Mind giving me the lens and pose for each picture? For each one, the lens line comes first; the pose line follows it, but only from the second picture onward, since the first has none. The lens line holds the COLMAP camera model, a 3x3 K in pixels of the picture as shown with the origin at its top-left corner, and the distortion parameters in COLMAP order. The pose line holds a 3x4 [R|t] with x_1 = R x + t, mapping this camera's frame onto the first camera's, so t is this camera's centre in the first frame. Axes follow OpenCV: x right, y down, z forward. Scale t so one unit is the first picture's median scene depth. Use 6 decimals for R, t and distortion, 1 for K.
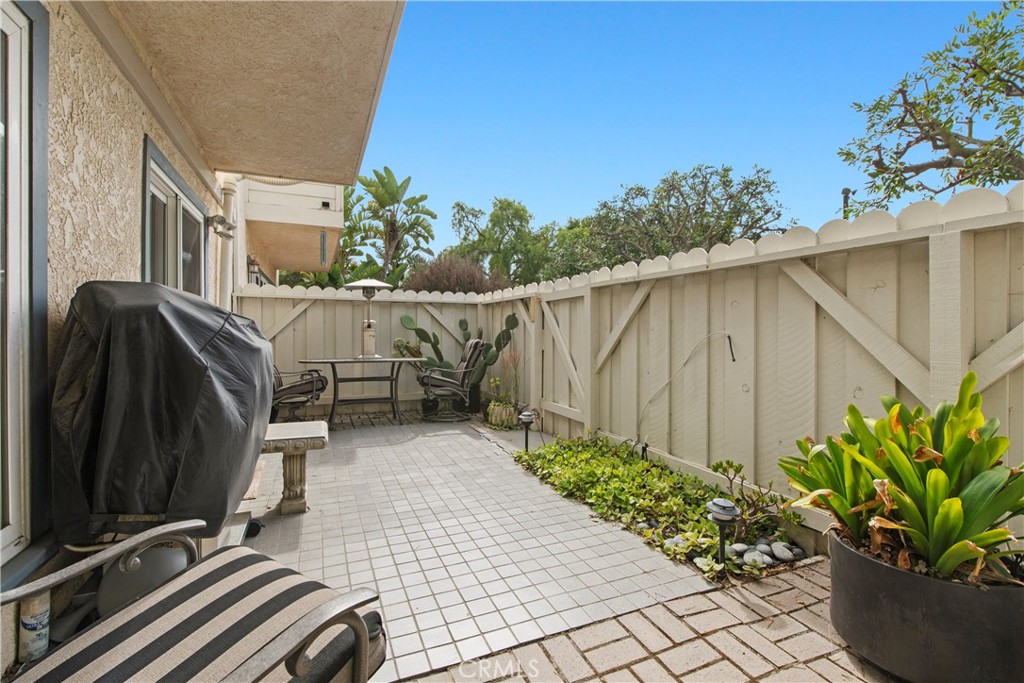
lens RADIAL K [[451.4, 0, 509.7], [0, 451.4, 333.0], [0, 0, 1]] dist [-0.001649, -0.000452]
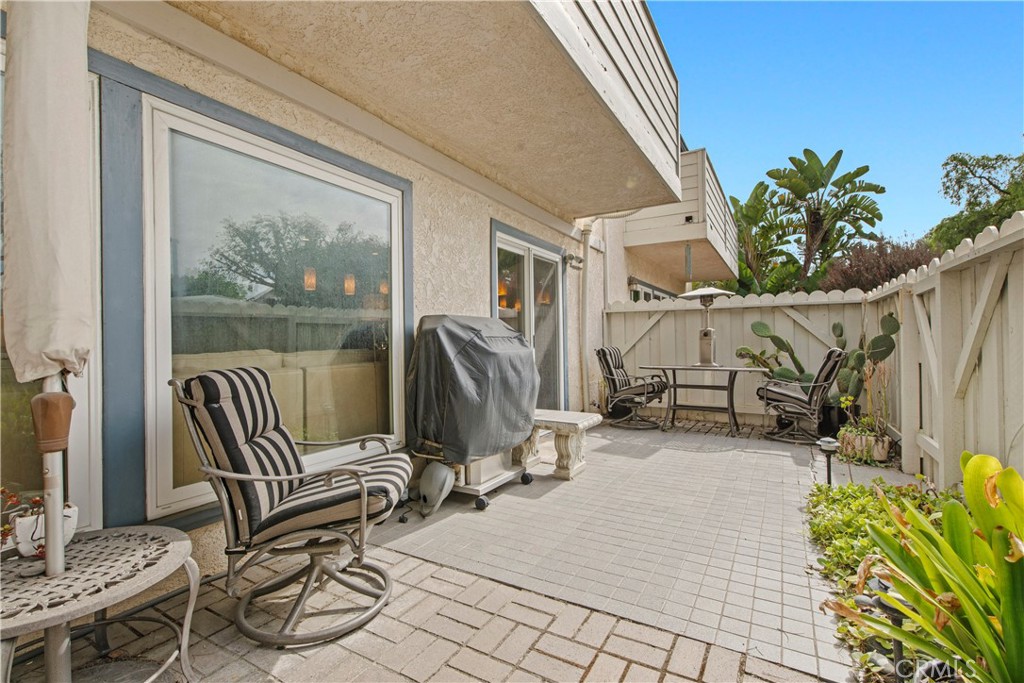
lens RADIAL K [[463.7, 0, 512.0], [0, 463.7, 341.5], [0, 0, 1]] dist [-0.001563, -0.000255]
pose [[0.592639, -0.010348, -0.805401, 0.247648], [0.009481, 0.999938, -0.005870, 0.002228], [0.805412, -0.004157, 0.592701, 0.039448]]
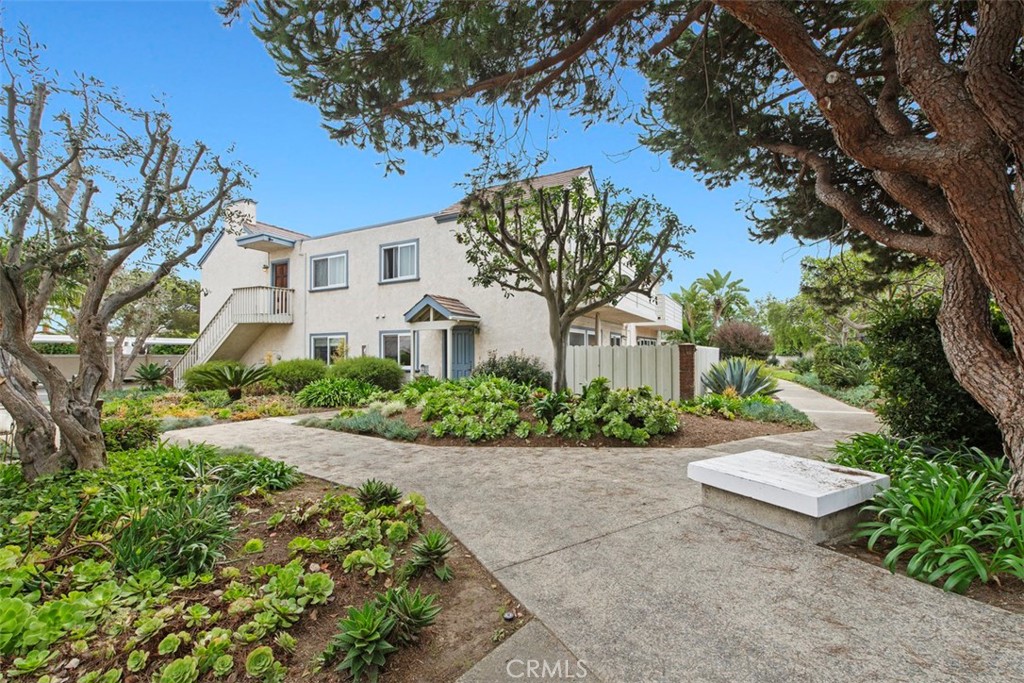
lens RADIAL K [[440.4, 0, 506.6], [0, 440.4, 341.8], [0, 0, 1]] dist [0.001456, 0.000372]
pose [[0.613476, -0.020317, -0.789452, 1.481829], [-0.003058, 0.999600, -0.028102, -0.050294], [0.789708, 0.019654, 0.613169, -1.837207]]
